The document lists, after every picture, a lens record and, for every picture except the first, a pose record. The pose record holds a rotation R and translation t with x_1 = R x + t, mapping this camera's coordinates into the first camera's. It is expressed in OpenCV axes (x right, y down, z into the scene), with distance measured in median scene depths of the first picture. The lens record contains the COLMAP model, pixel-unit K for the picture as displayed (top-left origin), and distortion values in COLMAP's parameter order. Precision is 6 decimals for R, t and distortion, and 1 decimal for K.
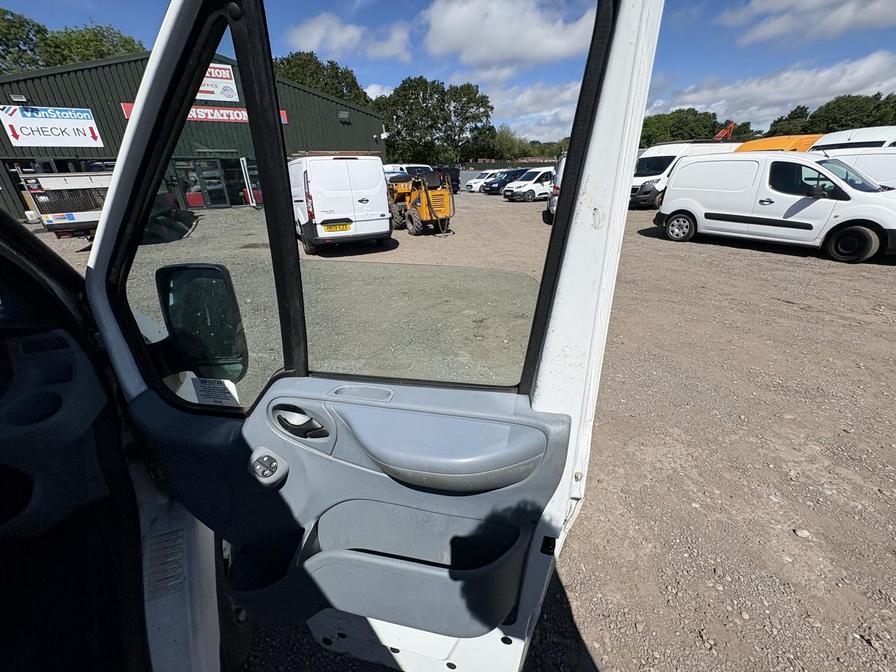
lens RADIAL K [[356.1, 0, 446.9], [0, 356.1, 334.7], [0, 0, 1]] dist [-0.000439, -0.000047]
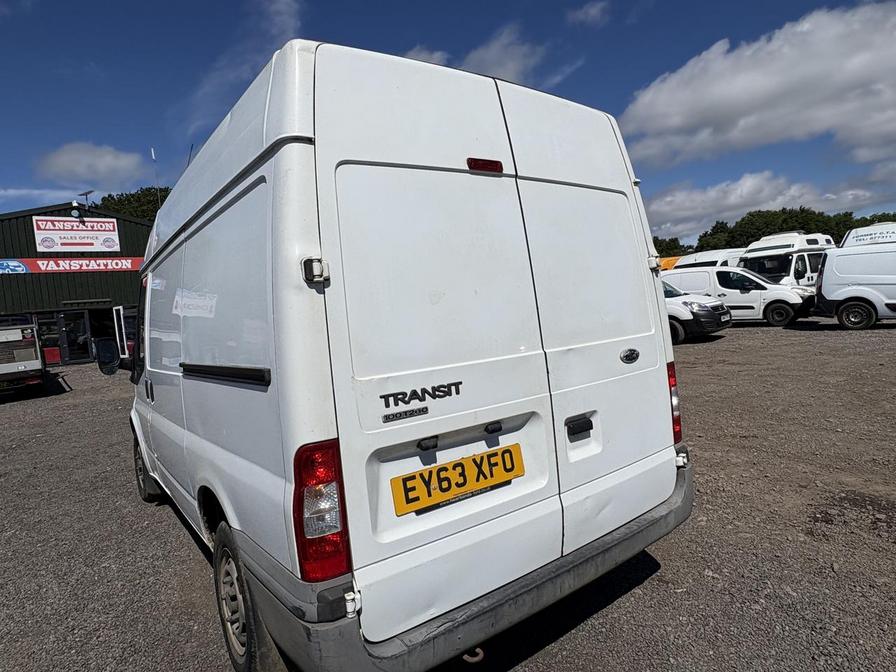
lens RADIAL K [[531.5, 0, 450.7], [0, 531.5, 331.4], [0, 0, 1]] dist [0.003346, -0.001861]
pose [[0.974798, -0.072413, 0.211009, -0.059034], [0.145881, 0.922509, -0.357344, 0.155449], [-0.168781, 0.379121, 0.909824, -0.323607]]
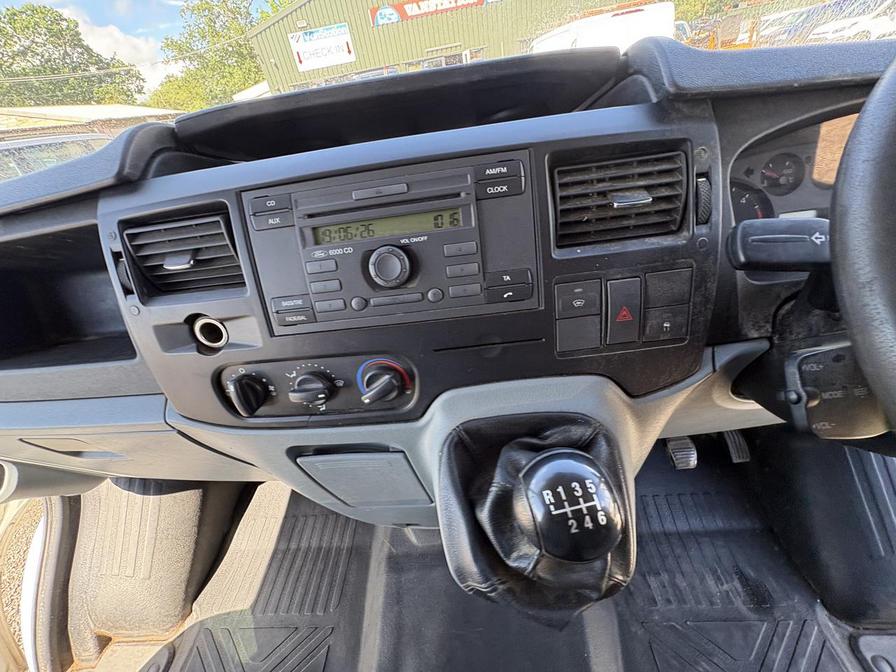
lens RADIAL K [[356.1, 0, 449.3], [0, 356.1, 334.4], [0, 0, 1]] dist [-0.000439, -0.000047]
pose [[0.892767, 0.155569, -0.422807, -0.097345], [-0.054902, 0.969062, 0.240632, 0.013474], [0.447161, -0.191616, 0.873688, 0.000253]]
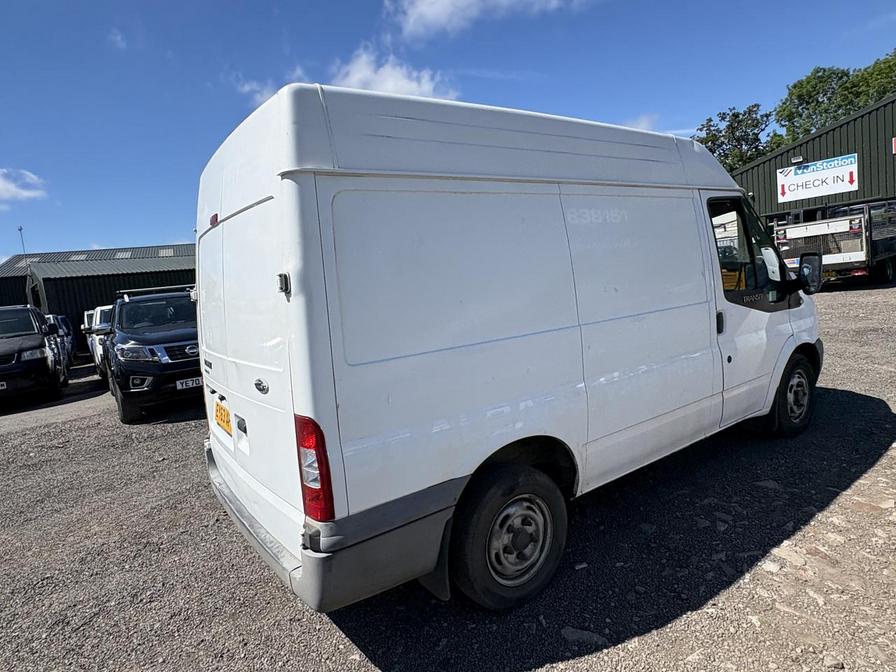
lens RADIAL K [[531.5, 0, 444.9], [0, 531.5, 333.9], [0, 0, 1]] dist [0.003346, -0.001861]
pose [[0.187740, 0.107737, -0.976292, 0.196127], [-0.299294, 0.952973, 0.047610, 0.071423], [0.935509, 0.283260, 0.211156, -0.163154]]
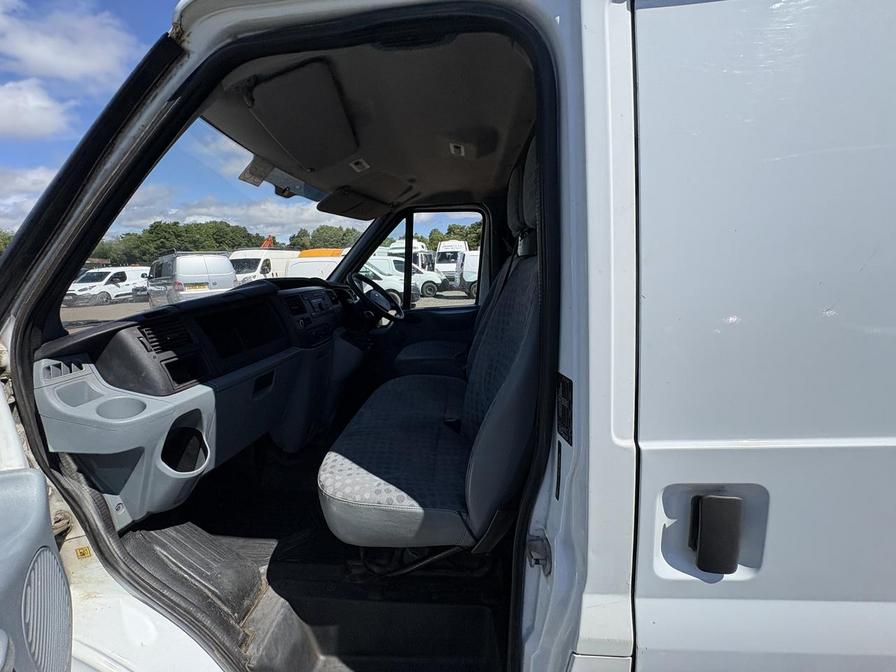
lens RADIAL K [[356.1, 0, 451.2], [0, 356.1, 333.3], [0, 0, 1]] dist [-0.000439, -0.000047]
pose [[0.462419, -0.158400, 0.872398, -0.189808], [0.379239, 0.924706, -0.033119, 0.042148], [-0.801466, 0.346162, 0.487673, -0.068514]]
